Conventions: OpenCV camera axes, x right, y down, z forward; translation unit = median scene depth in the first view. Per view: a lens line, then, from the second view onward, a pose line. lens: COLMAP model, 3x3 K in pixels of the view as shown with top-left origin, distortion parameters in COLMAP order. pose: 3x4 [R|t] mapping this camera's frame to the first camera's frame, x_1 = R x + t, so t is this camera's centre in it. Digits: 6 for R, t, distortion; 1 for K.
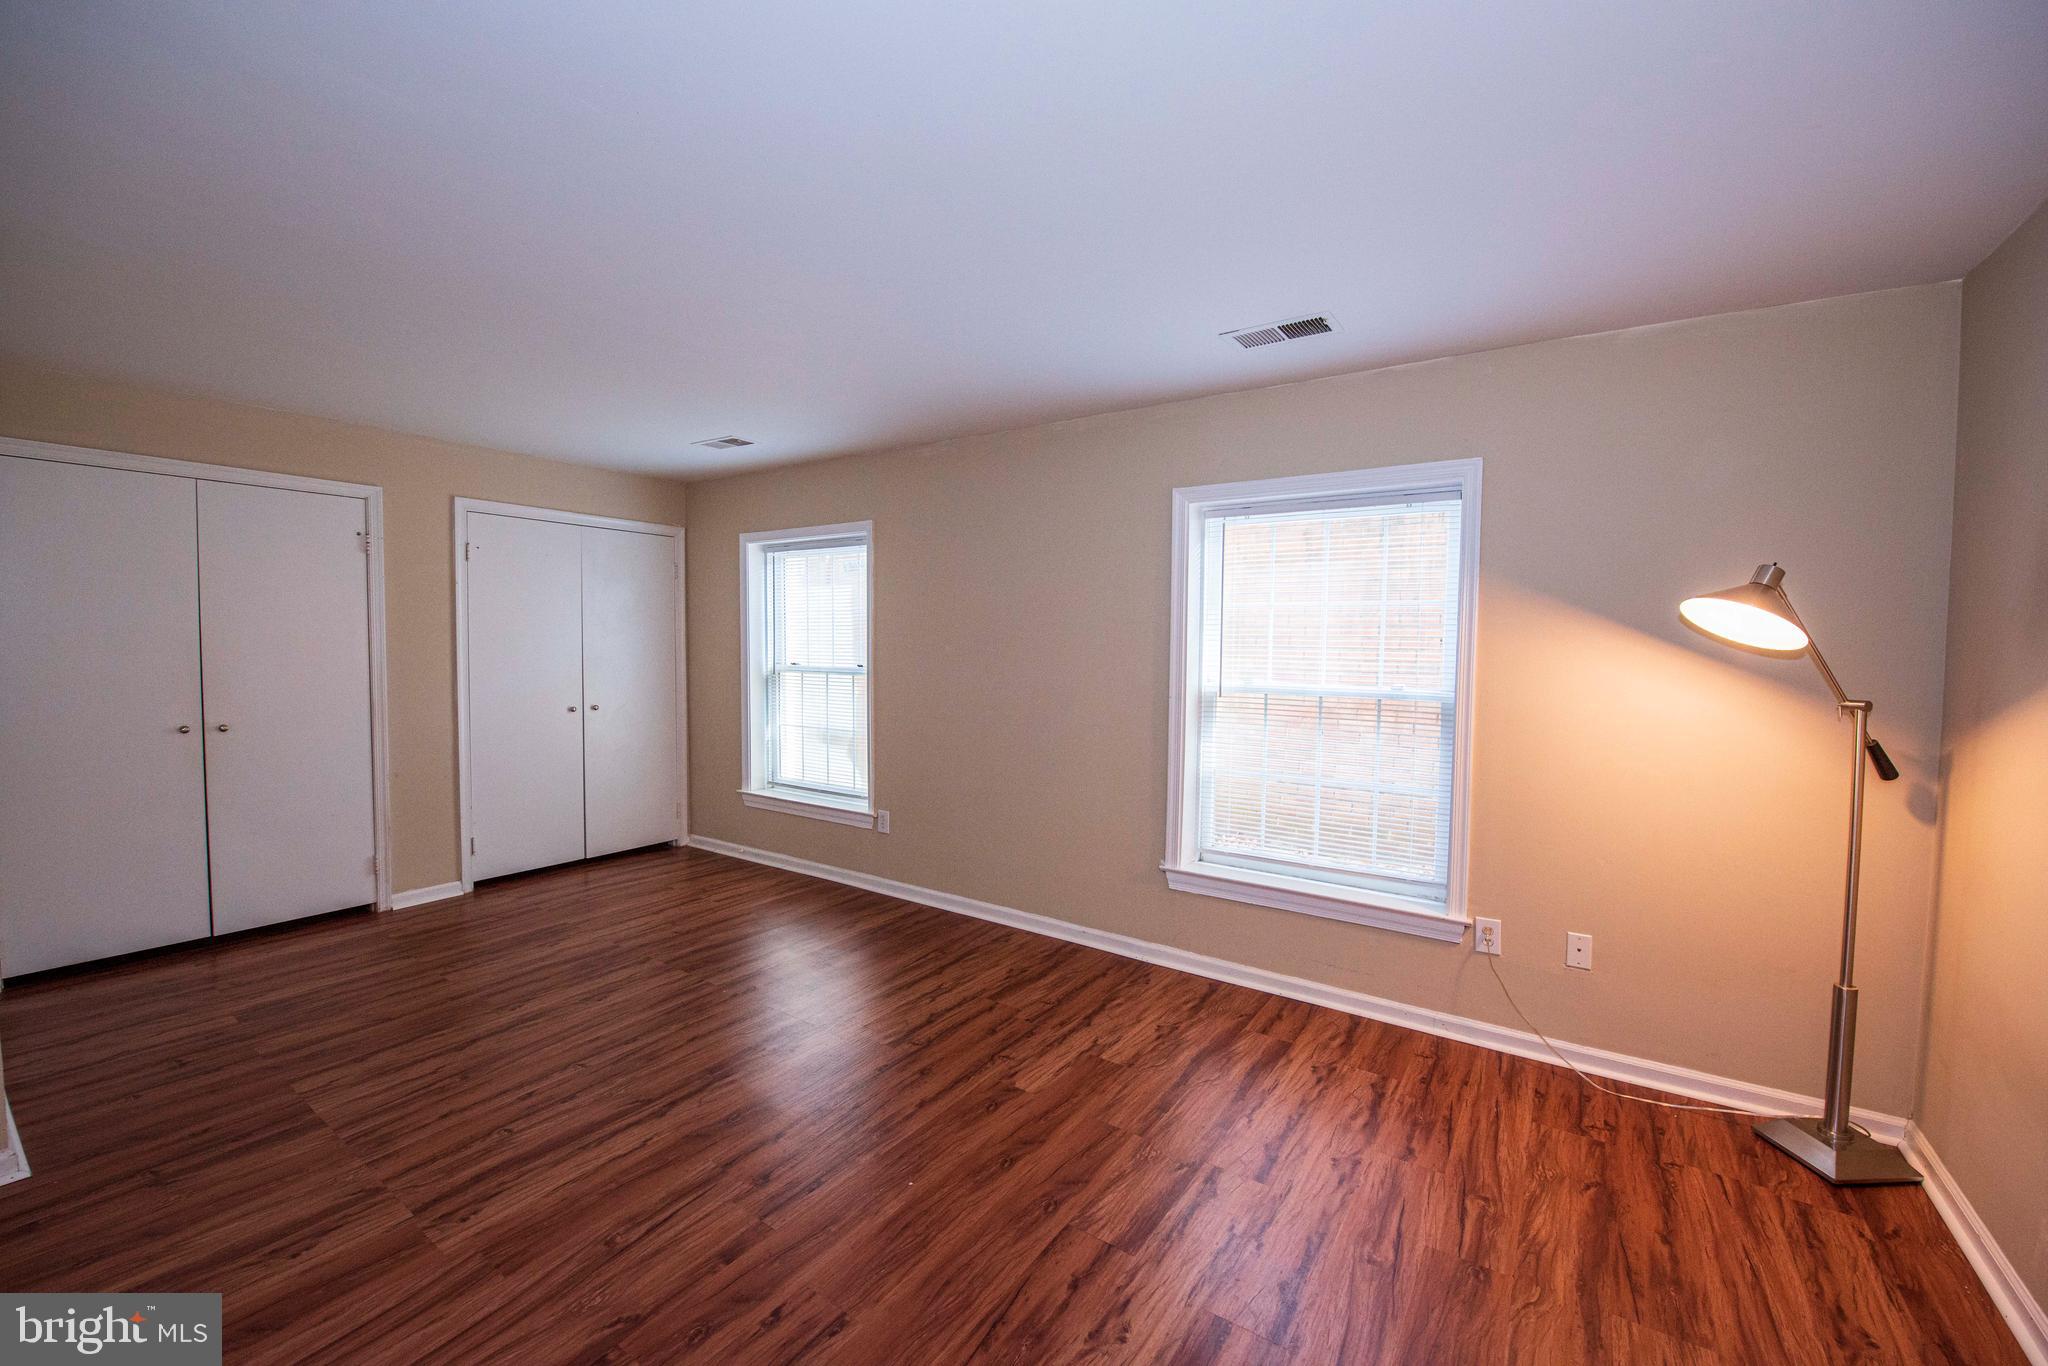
lens RADIAL K [[812.3, 0, 1026.5], [0, 812.3, 678.6], [0, 0, 1]] dist [-0.017126, -0.002469]
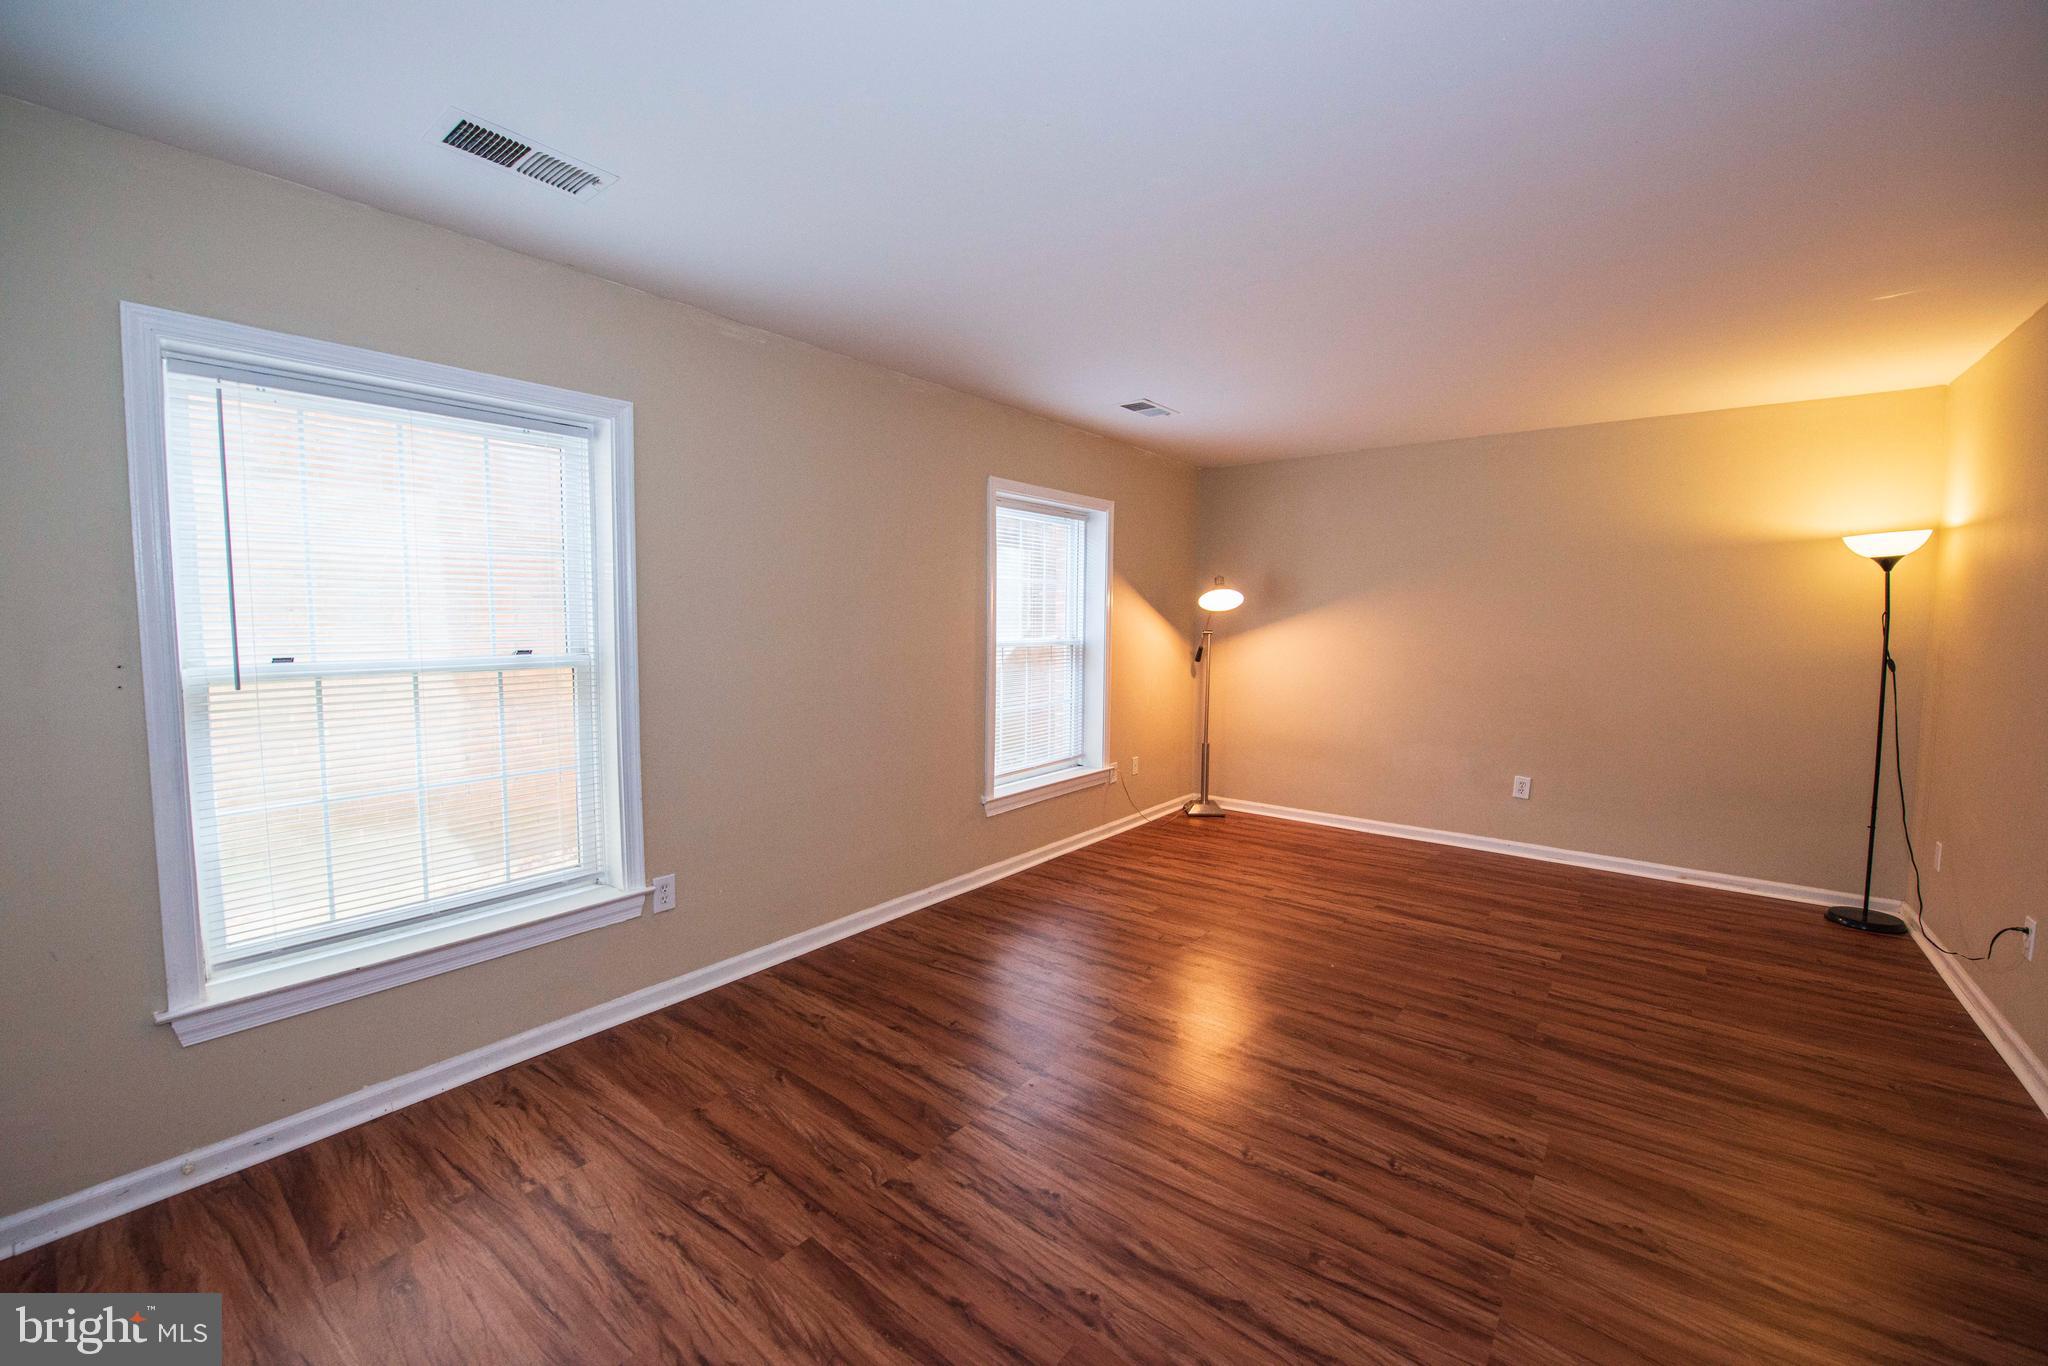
lens RADIAL K [[812.3, 0, 1022.4], [0, 812.3, 681.2], [0, 0, 1]] dist [-0.017126, -0.002469]
pose [[0.076306, -0.093525, 0.992689, -1.071576], [0.040255, 0.995069, 0.090654, -0.047693], [-0.996272, 0.033043, 0.079695, 0.933431]]
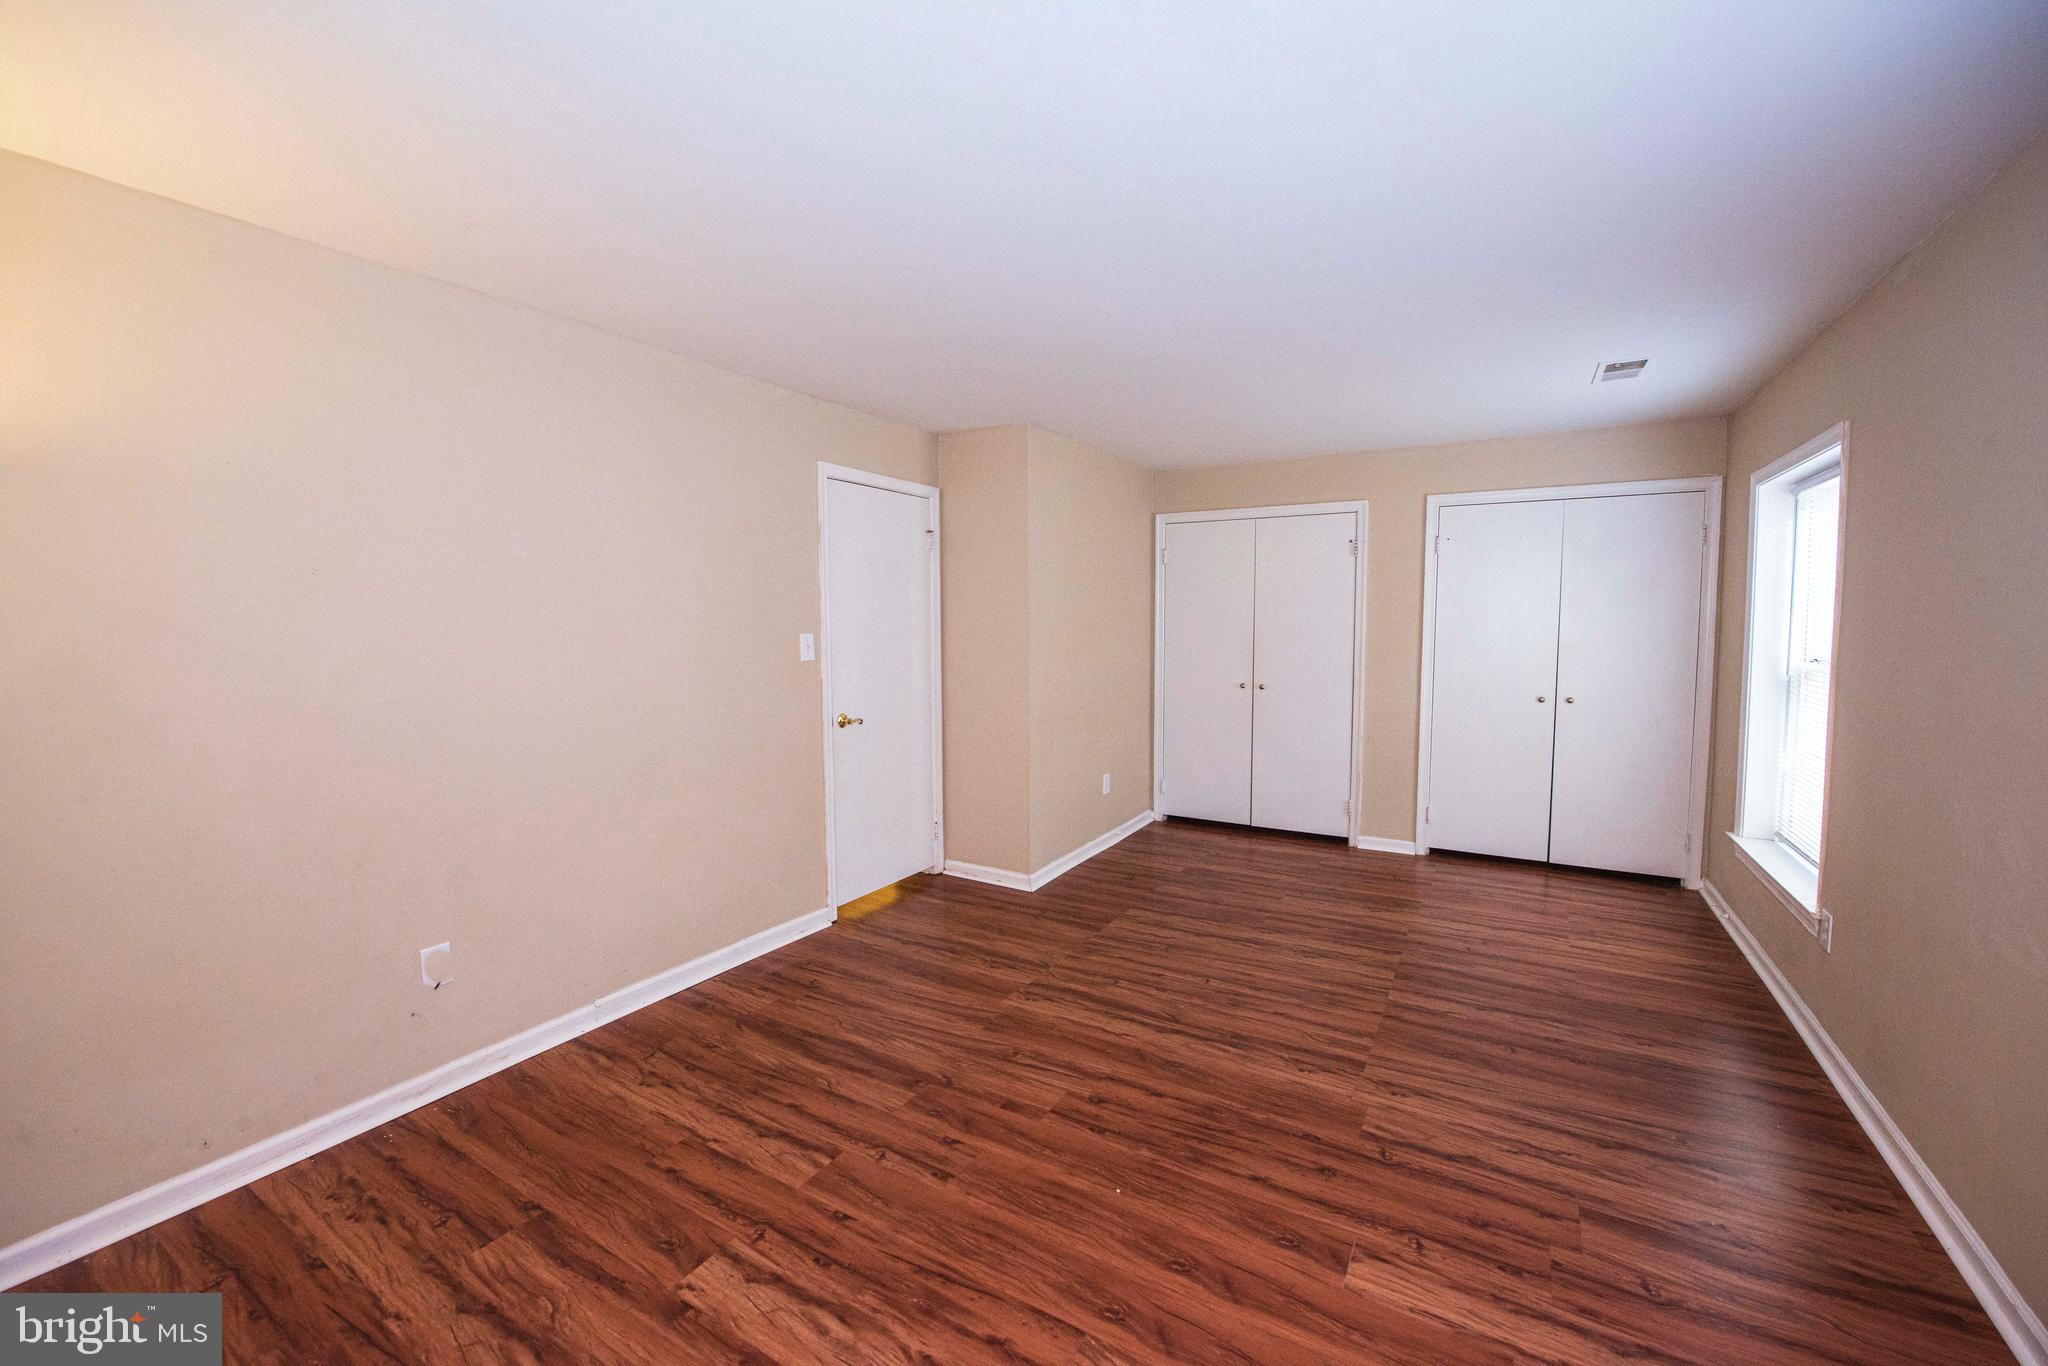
lens RADIAL K [[812.3, 0, 1022.3], [0, 812.3, 679.1], [0, 0, 1]] dist [-0.017126, -0.002469]
pose [[0.058231, 0.061455, -0.996410, 0.501401], [-0.040090, 0.997442, 0.059176, -0.025455], [0.997498, 0.036500, 0.060545, 0.518821]]
